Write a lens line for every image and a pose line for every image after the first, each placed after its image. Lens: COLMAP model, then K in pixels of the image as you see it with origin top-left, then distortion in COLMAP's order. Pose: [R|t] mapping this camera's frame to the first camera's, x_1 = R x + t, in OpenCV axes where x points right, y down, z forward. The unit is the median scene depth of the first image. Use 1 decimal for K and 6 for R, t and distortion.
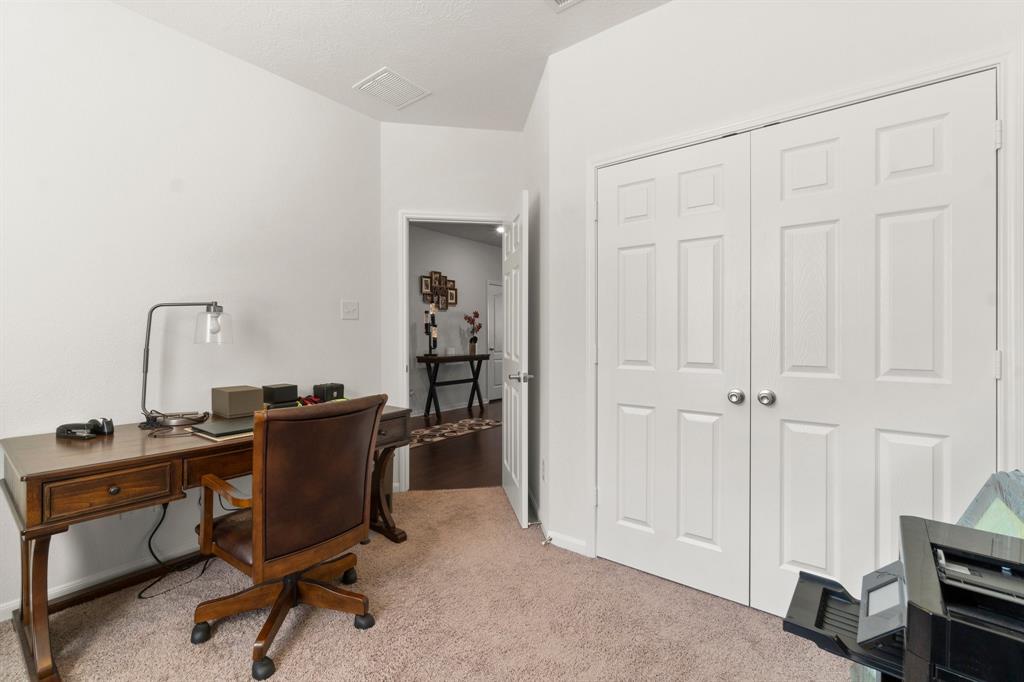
lens RADIAL K [[442.9, 0, 509.8], [0, 442.9, 336.4], [0, 0, 1]] dist [-0.001187, 0.000205]
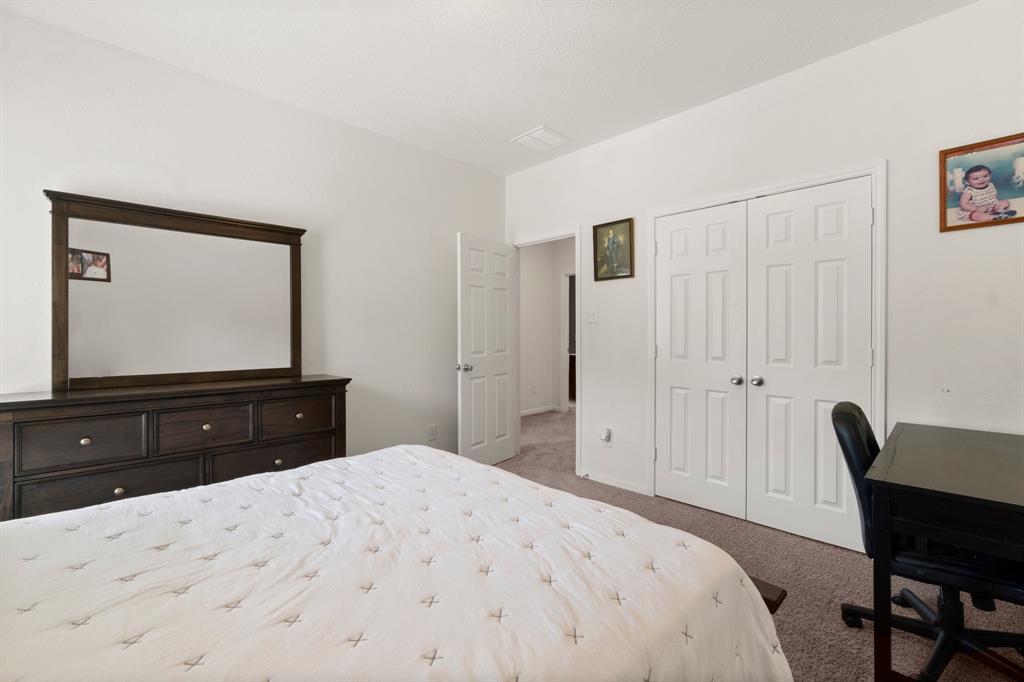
lens RADIAL K [[442.9, 0, 509.8], [0, 442.9, 336.4], [0, 0, 1]] dist [-0.001187, 0.000205]
pose [[0.964617, -0.006940, -0.263563, 0.169334], [0.008069, 0.999962, 0.003202, -0.021457], [0.263530, -0.005215, 0.964637, -0.647154]]
